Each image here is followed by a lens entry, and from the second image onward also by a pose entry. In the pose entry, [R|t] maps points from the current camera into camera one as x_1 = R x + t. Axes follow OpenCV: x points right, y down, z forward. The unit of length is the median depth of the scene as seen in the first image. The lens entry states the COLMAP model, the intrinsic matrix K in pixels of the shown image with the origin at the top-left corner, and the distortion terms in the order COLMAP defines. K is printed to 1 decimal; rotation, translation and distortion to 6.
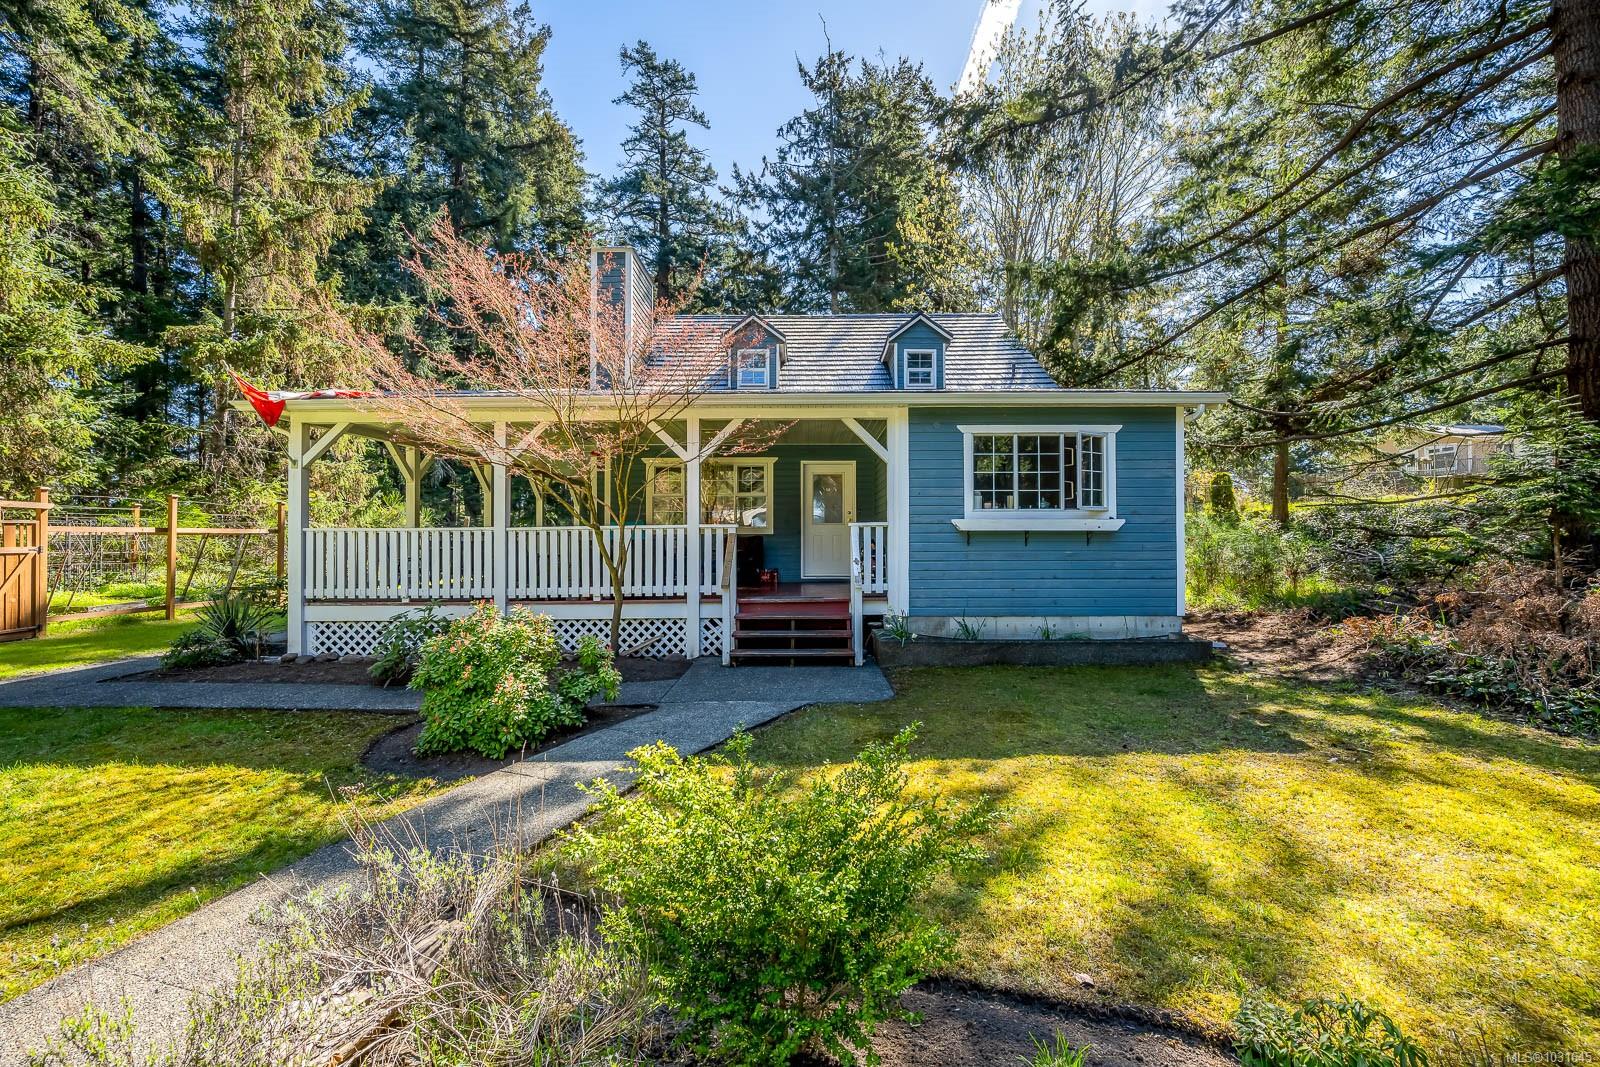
lens RADIAL K [[648.0, 0, 800.2], [0, 648.0, 547.1], [0, 0, 1]] dist [0.001699, 0.000068]
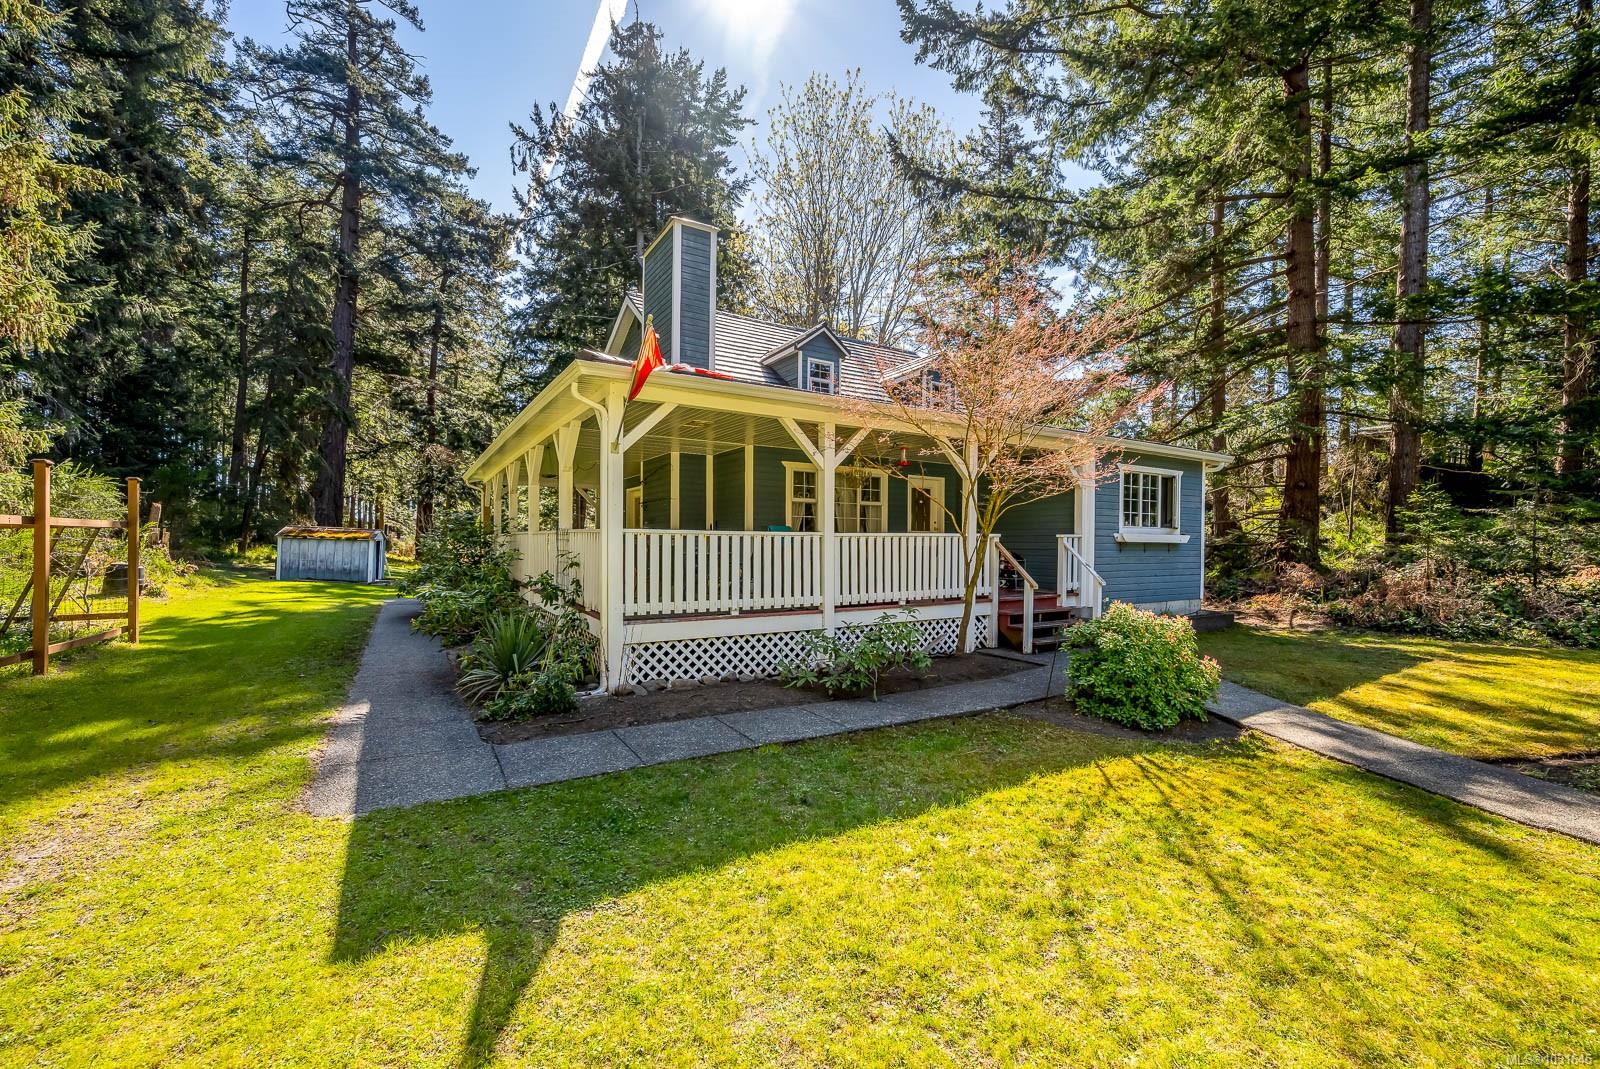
lens RADIAL K [[660.7, 0, 812.2], [0, 660.7, 573.7], [0, 0, 1]] dist [-0.003429, -0.000035]
pose [[0.844433, -0.014551, 0.535463, -0.742179], [-0.003407, 0.999465, 0.032532, -0.001019], [-0.535650, -0.029295, 0.843932, 0.130895]]
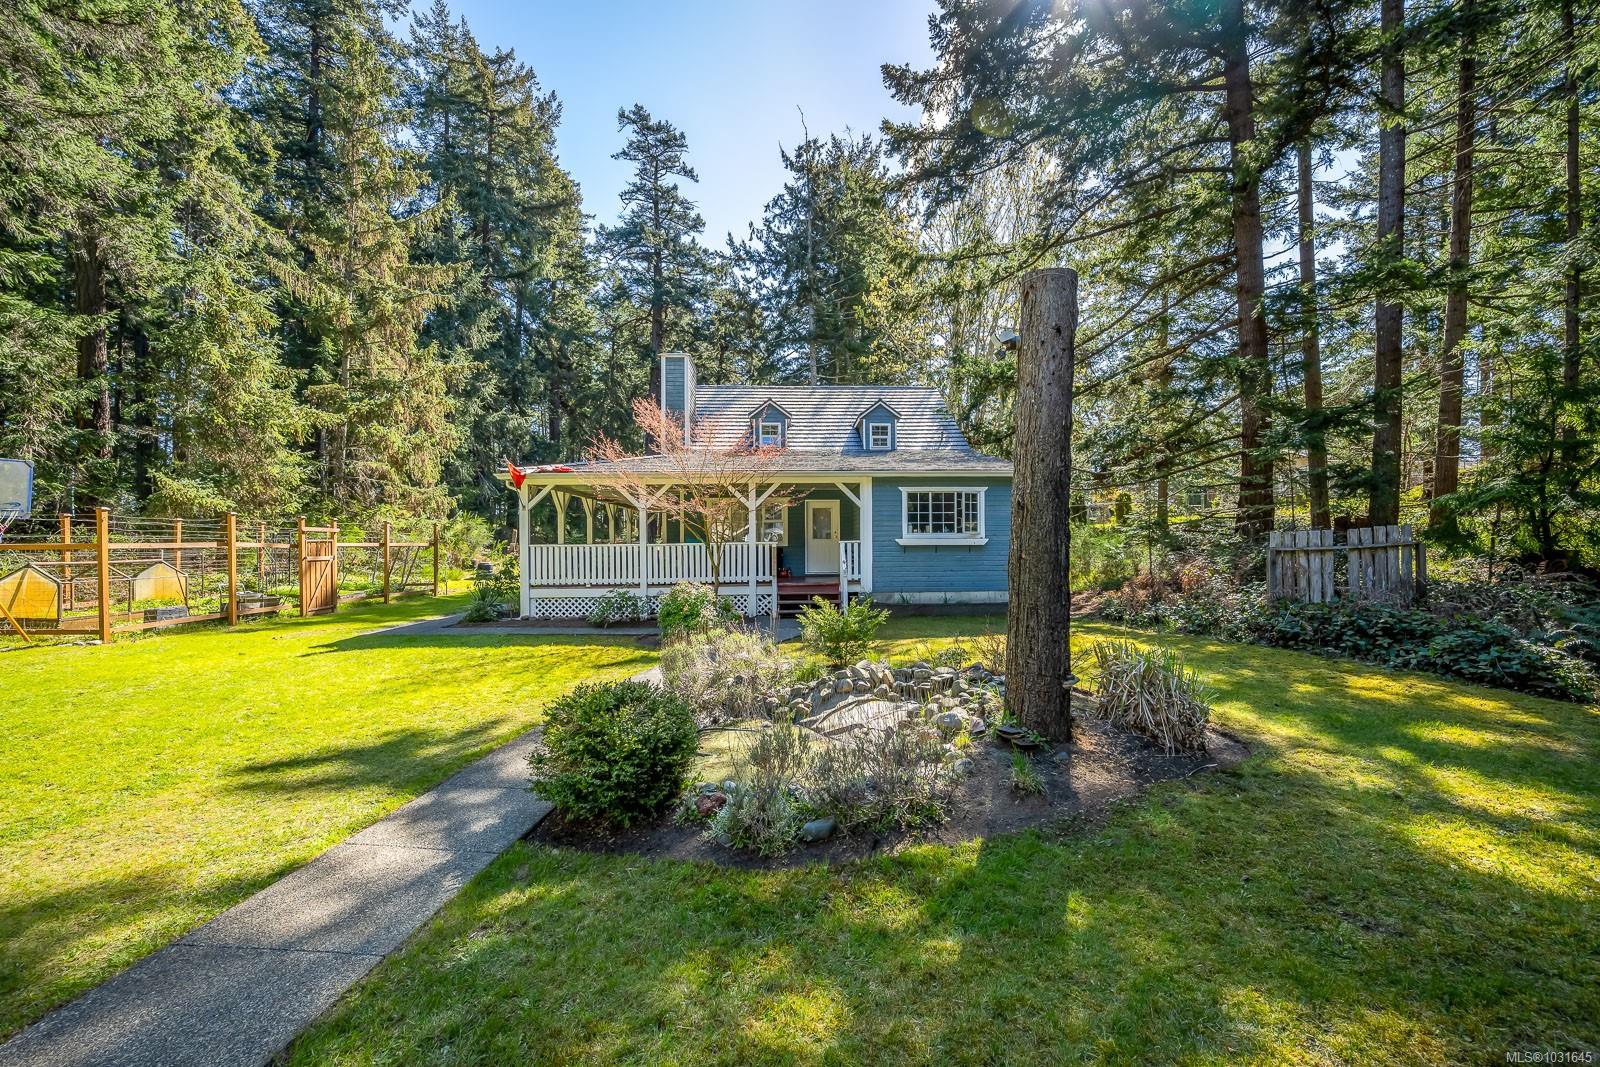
lens RADIAL K [[636.6, 0, 802.3], [0, 636.6, 573.6], [0, 0, 1]] dist [0.000583, 0.000184]
pose [[0.998577, -0.005367, 0.053061, -0.088653], [0.003664, 0.999477, 0.032135, -0.002879], [-0.053206, -0.031895, 0.998074, -0.557505]]
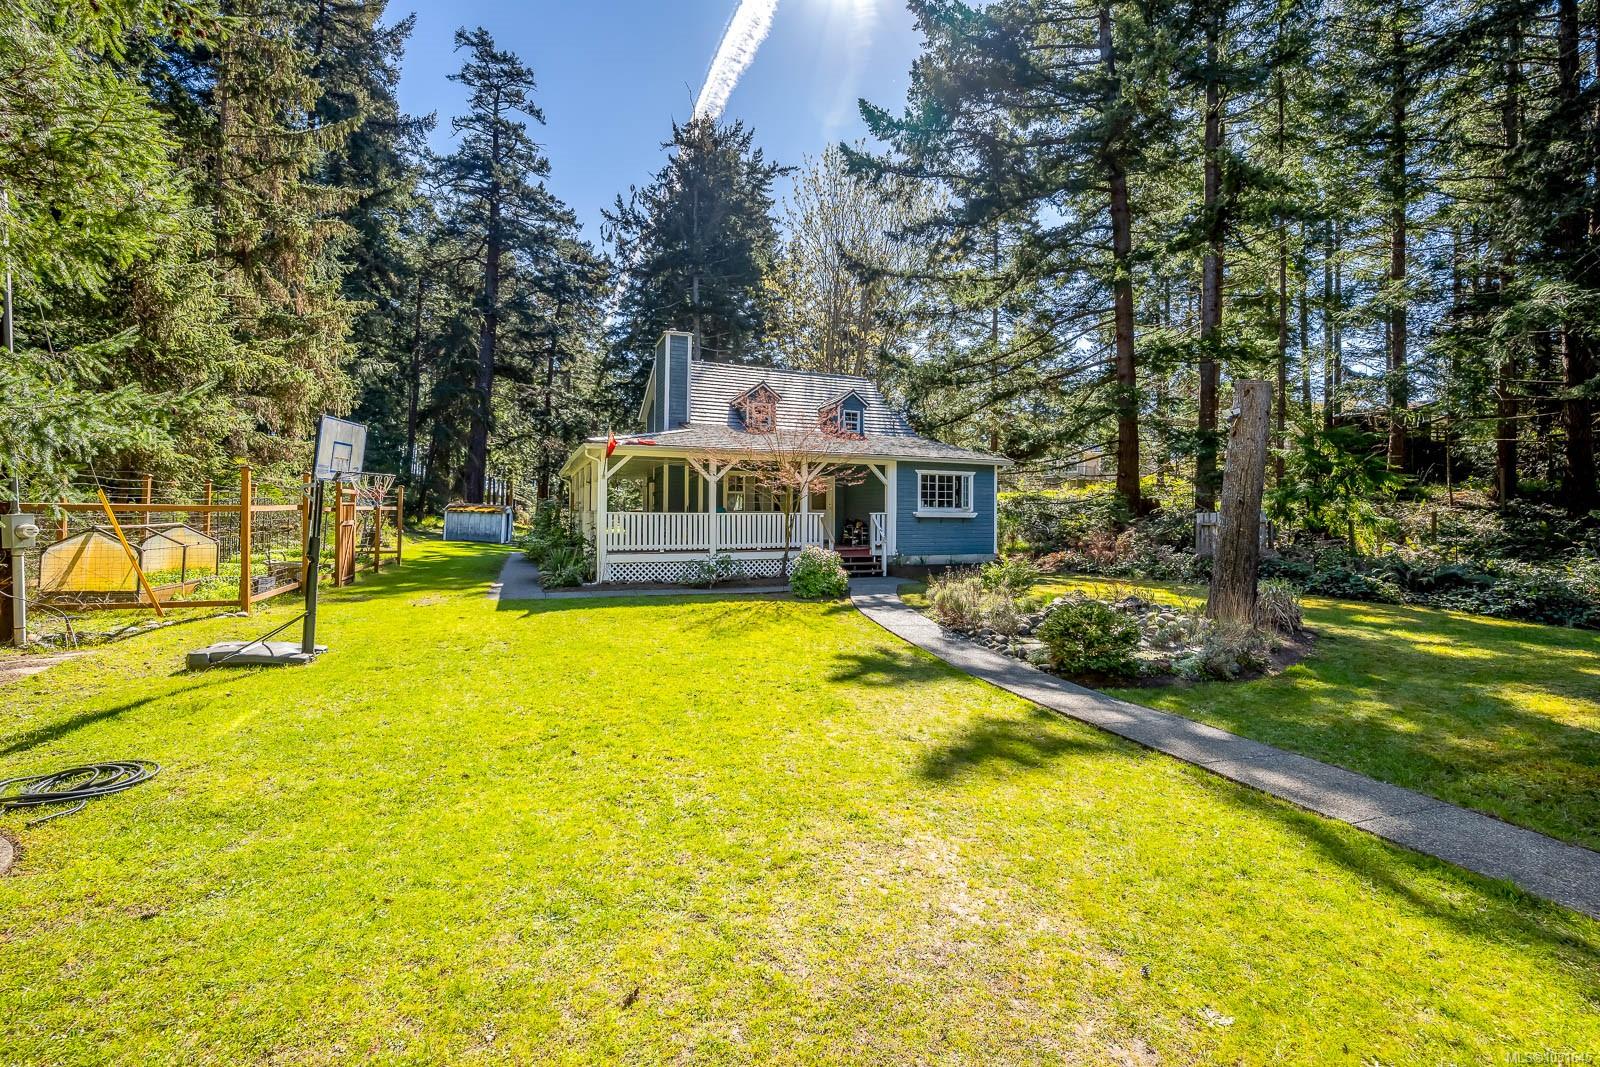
lens RADIAL K [[661.2, 0, 800.0], [0, 661.2, 533.5], [0, 0, 1]] dist [0.001195, -0.000003]
pose [[0.921626, -0.000231, 0.388079, -0.726147], [-0.006953, 0.999829, 0.017107, -0.003414], [-0.388017, -0.018464, 0.921467, -0.680920]]
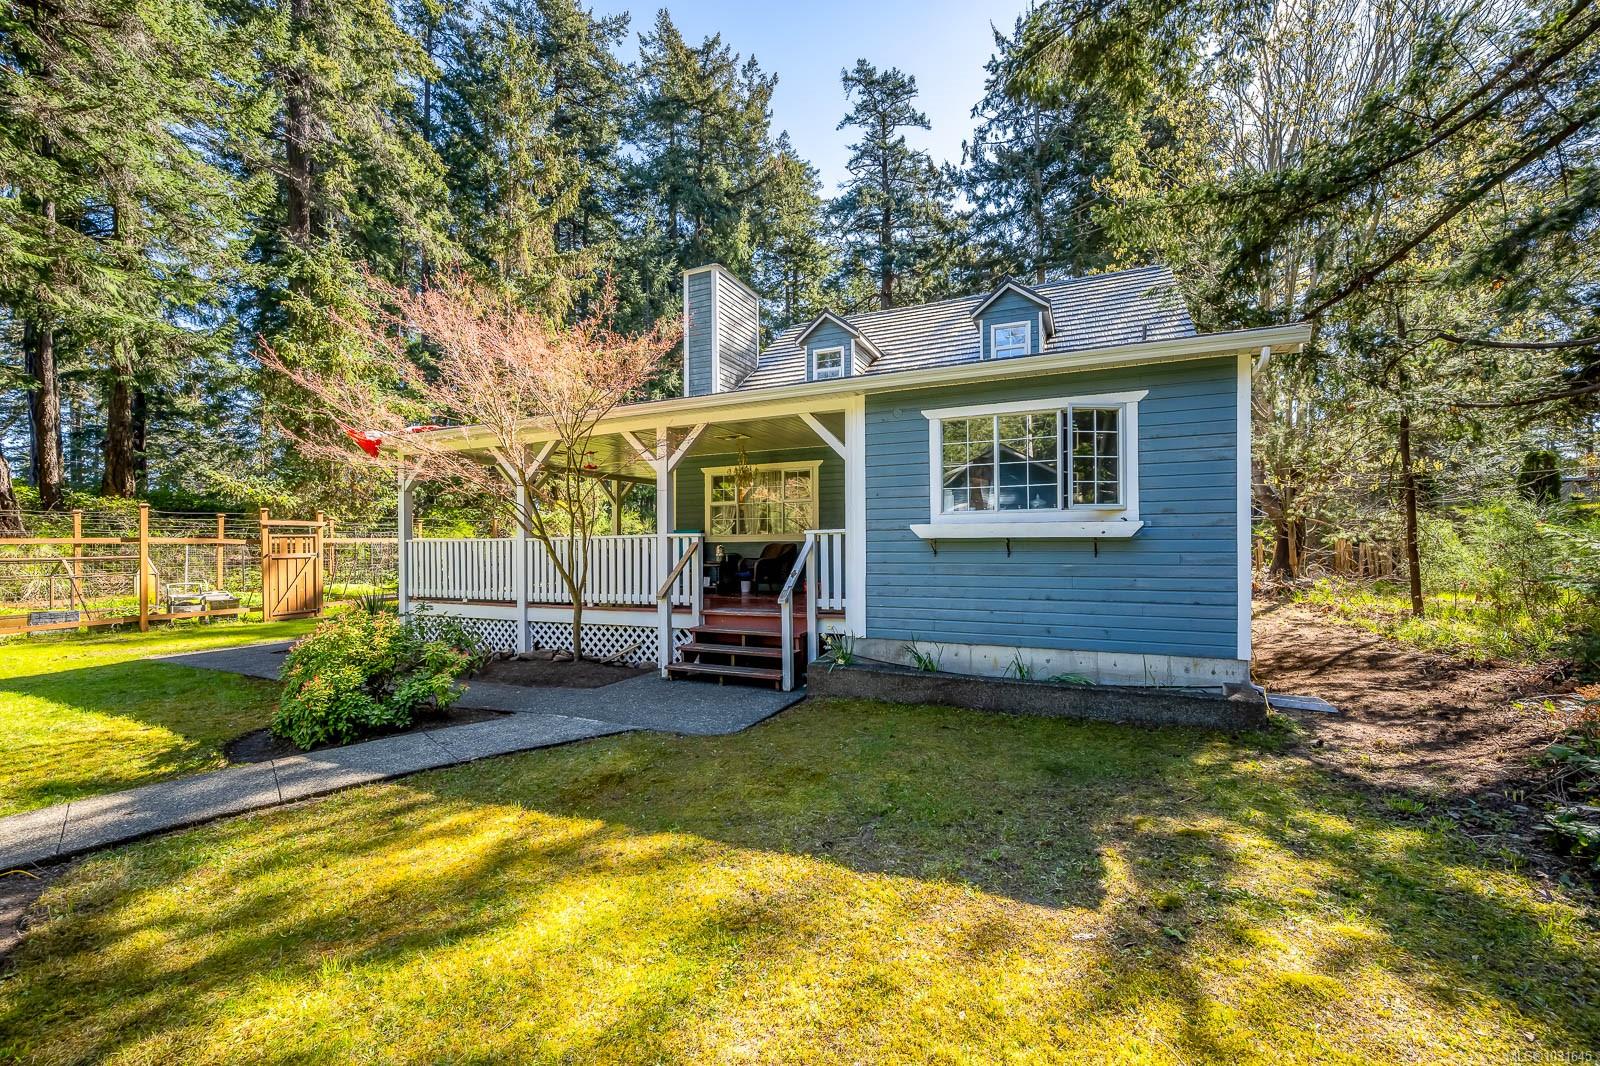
lens RADIAL K [[634.4, 0, 803.4], [0, 634.4, 555.4], [0, 0, 1]] dist [-0.000332, -0.000017]
pose [[0.915448, 0.004934, -0.402405, 0.312073], [-0.001890, 0.999967, 0.007962, -0.006889], [0.402431, -0.006528, 0.915427, 0.143548]]
